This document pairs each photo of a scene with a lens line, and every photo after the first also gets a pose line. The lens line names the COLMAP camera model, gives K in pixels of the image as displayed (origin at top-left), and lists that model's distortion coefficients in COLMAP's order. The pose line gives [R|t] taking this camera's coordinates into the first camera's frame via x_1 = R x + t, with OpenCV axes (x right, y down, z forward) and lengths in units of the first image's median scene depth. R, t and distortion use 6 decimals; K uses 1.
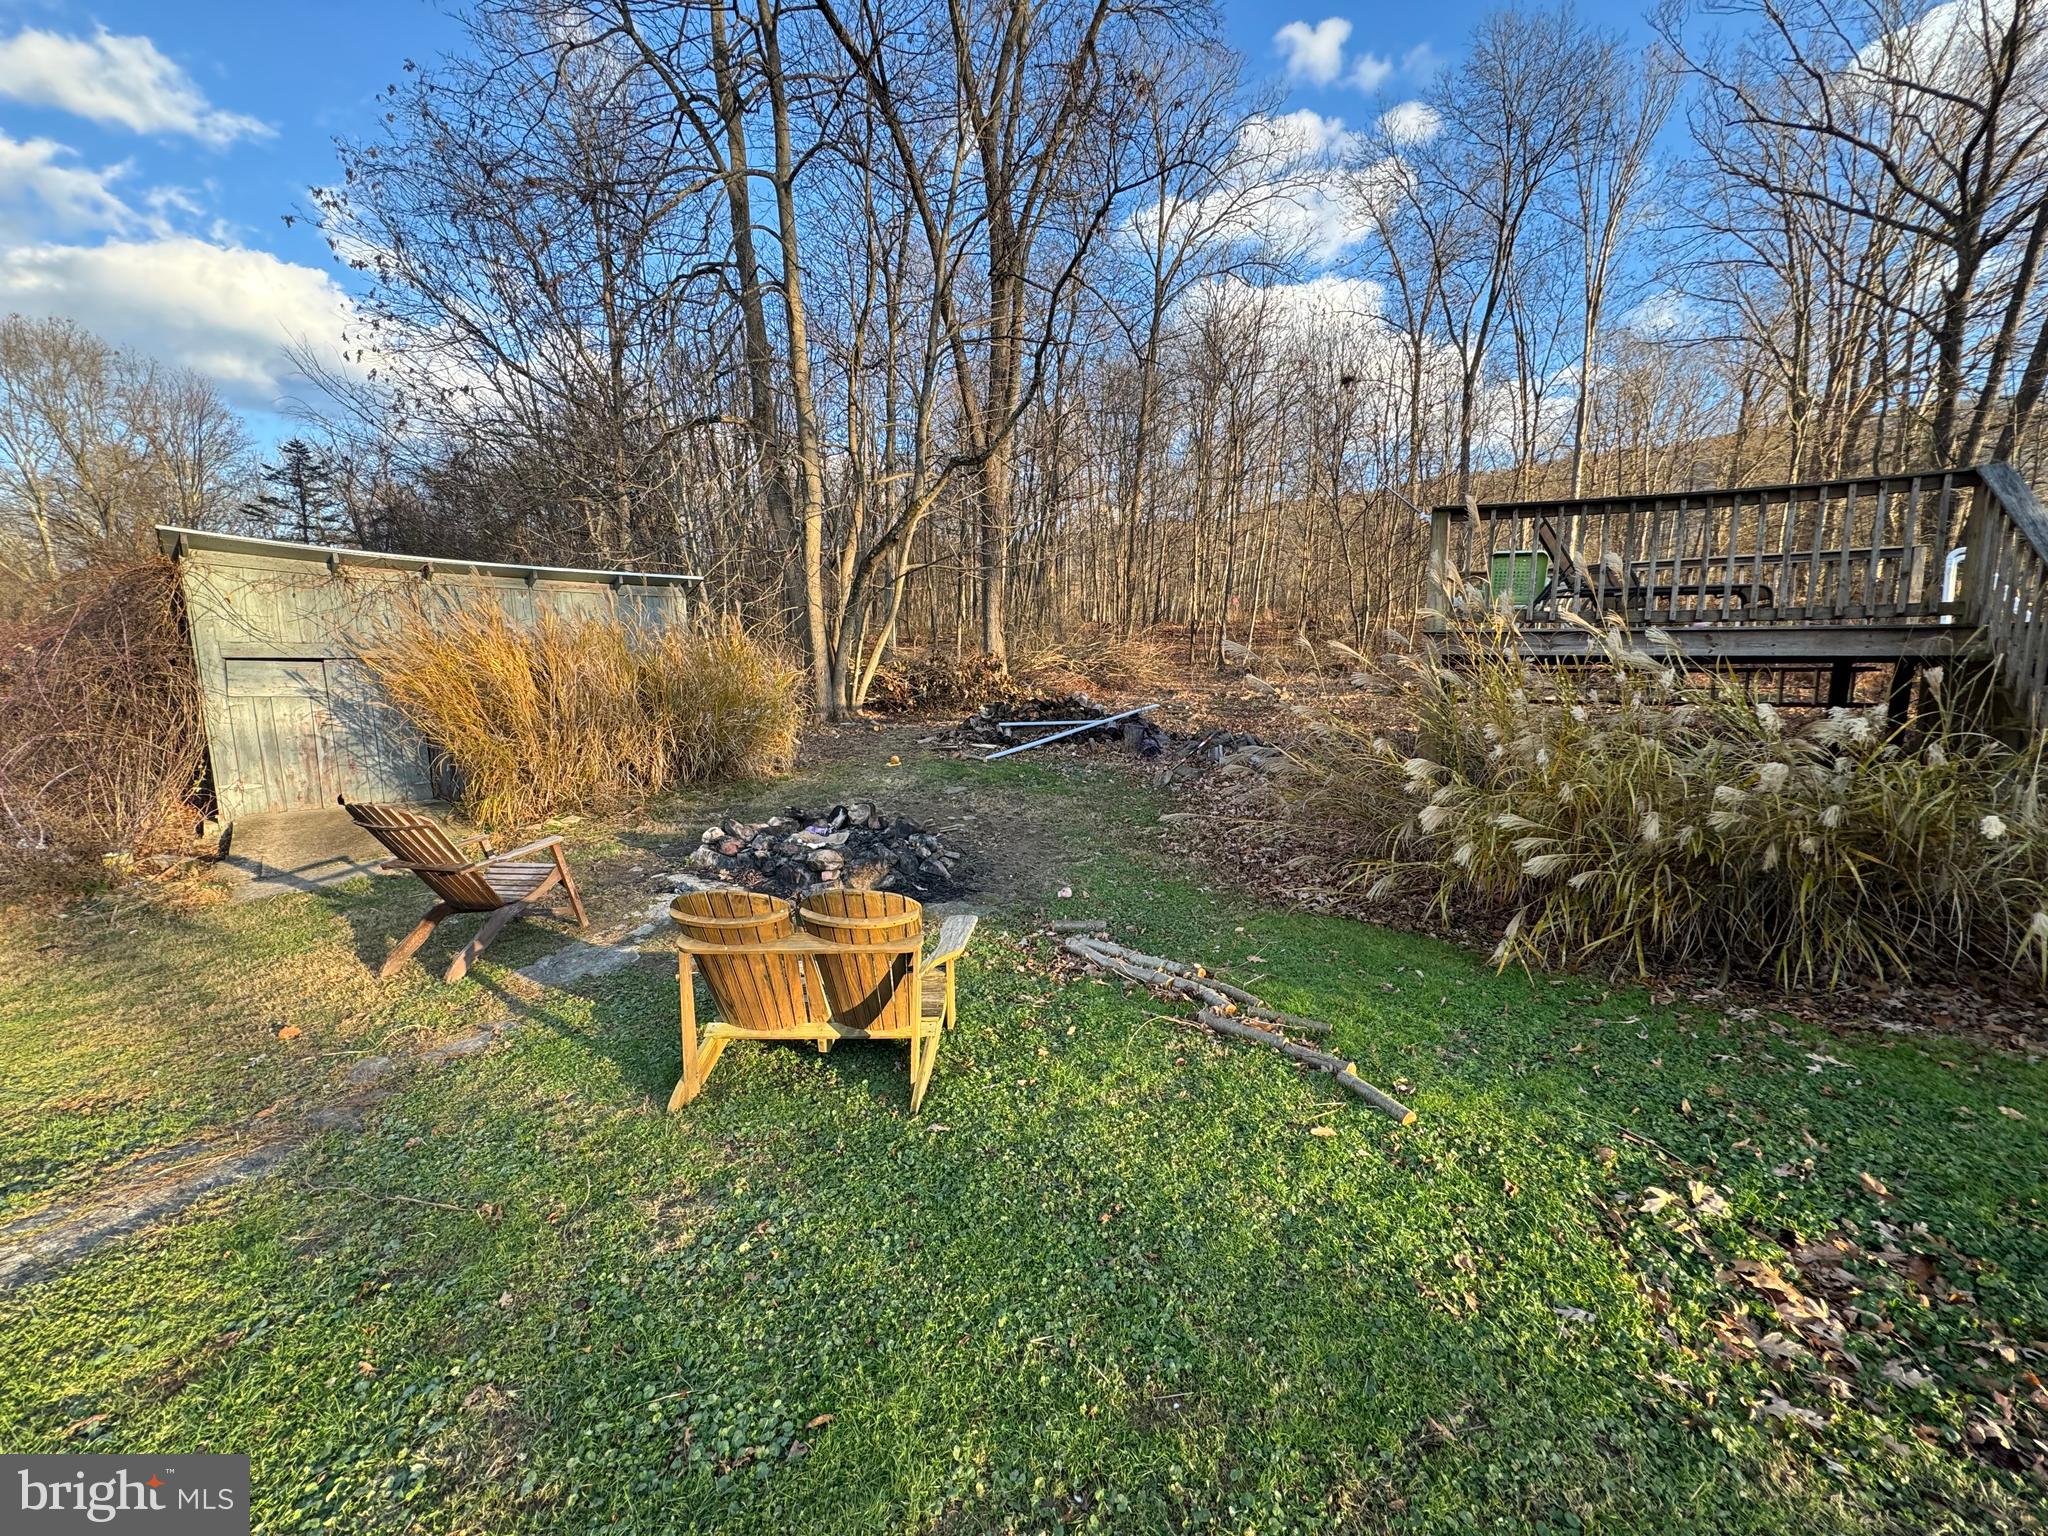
lens RADIAL K [[828.3, 0, 1039.2], [0, 828.3, 765.2], [0, 0, 1]] dist [-0.003485, 0.002551]
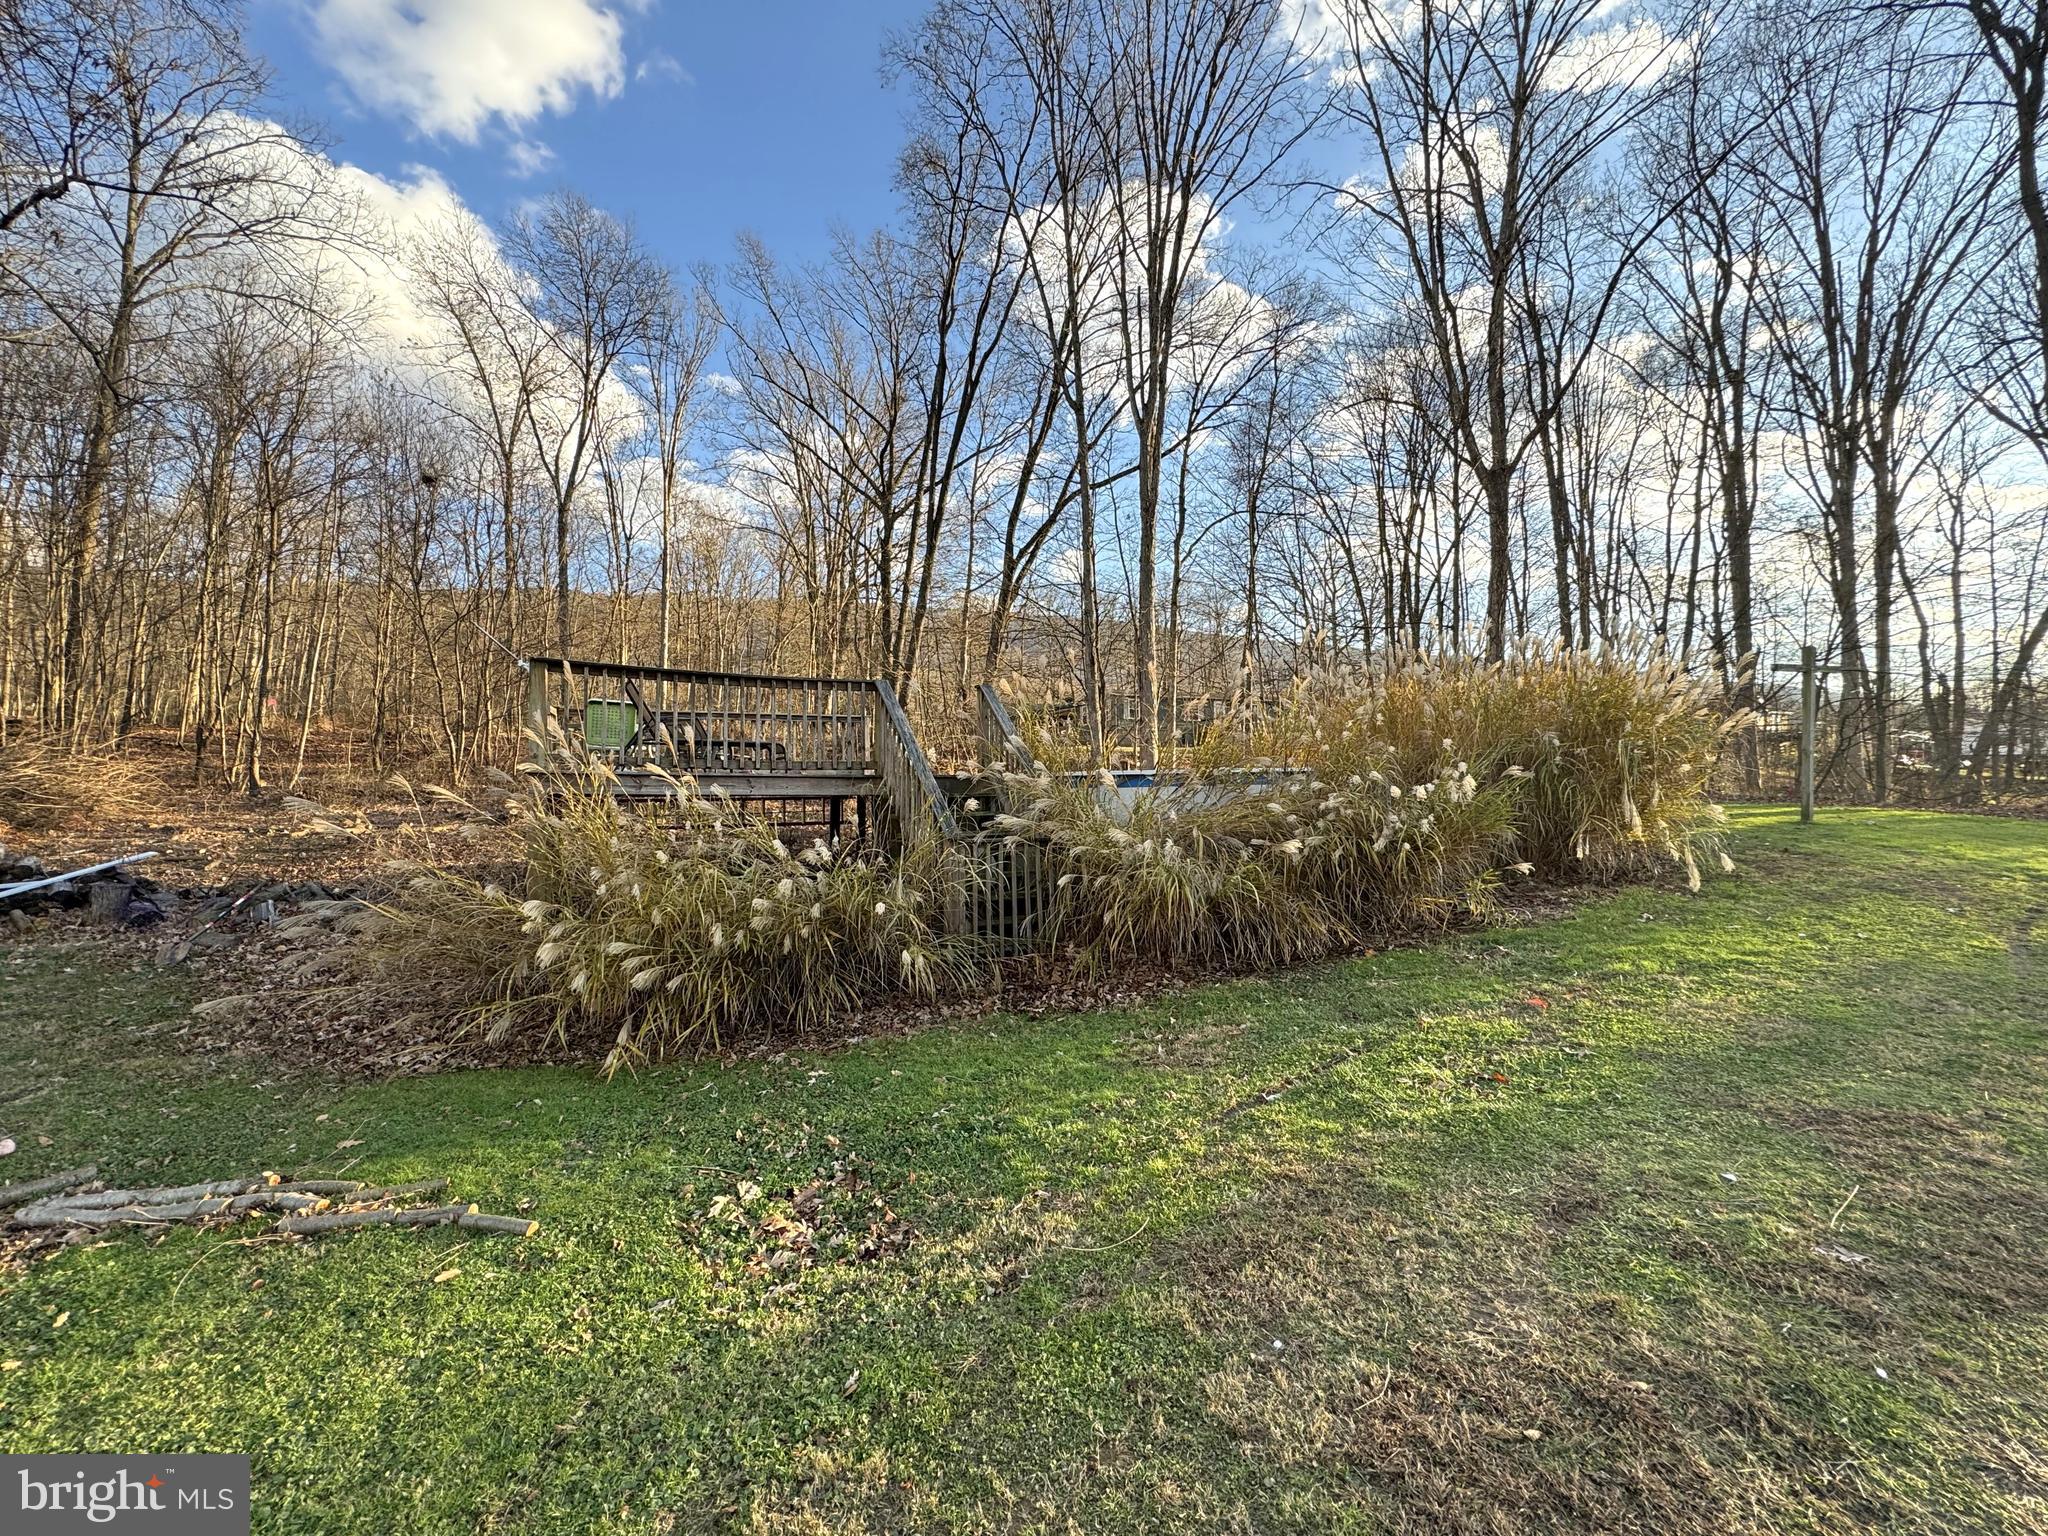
lens RADIAL K [[828.3, 0, 1017.1], [0, 828.3, 773.5], [0, 0, 1]] dist [-0.003485, 0.002551]
pose [[0.570614, 0.009487, 0.821163, -0.070615], [0.098897, 0.991862, -0.080181, -0.023744], [-0.815242, 0.126962, 0.565032, -0.165979]]
